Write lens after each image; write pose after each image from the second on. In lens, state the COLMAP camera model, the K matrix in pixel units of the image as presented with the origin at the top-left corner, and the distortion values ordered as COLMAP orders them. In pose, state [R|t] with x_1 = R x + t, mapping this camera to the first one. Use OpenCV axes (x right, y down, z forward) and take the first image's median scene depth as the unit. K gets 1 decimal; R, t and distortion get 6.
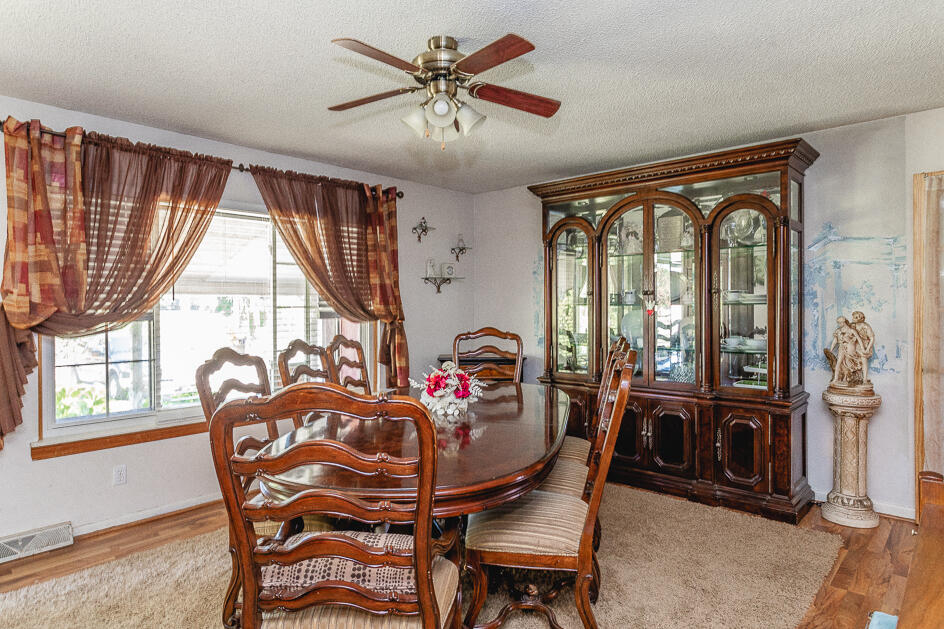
lens RADIAL K [[580.7, 0, 471.9], [0, 580.7, 311.8], [0, 0, 1]] dist [-0.004757, -0.000372]
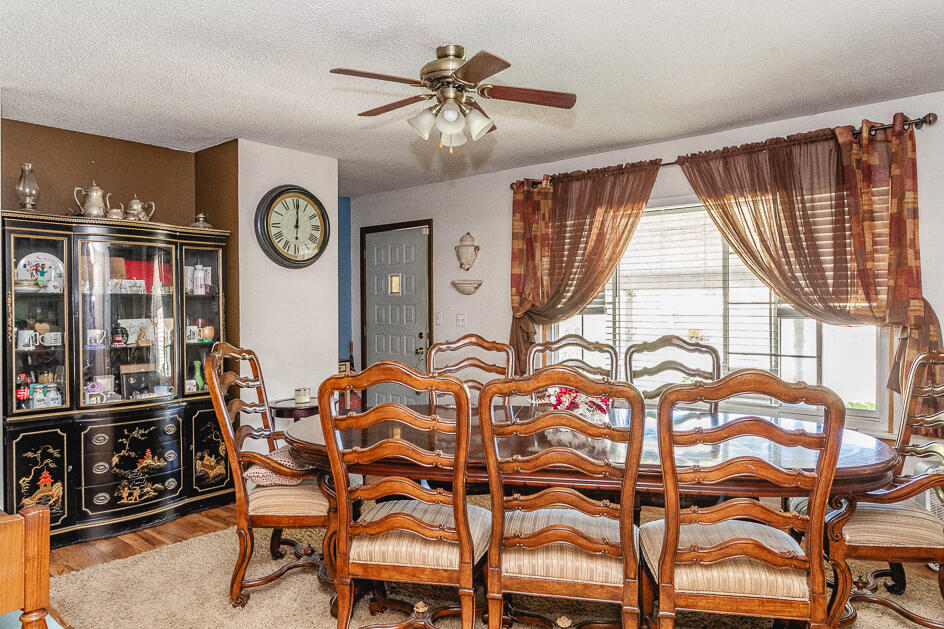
lens RADIAL K [[625.2, 0, 468.3], [0, 625.2, 312.6], [0, 0, 1]] dist [-0.007082, 0.011069]
pose [[0.023107, 0.012168, -0.999659, 0.661627], [-0.009473, 0.999884, 0.011952, -0.001698], [0.999688, 0.009193, 0.023220, 0.630946]]
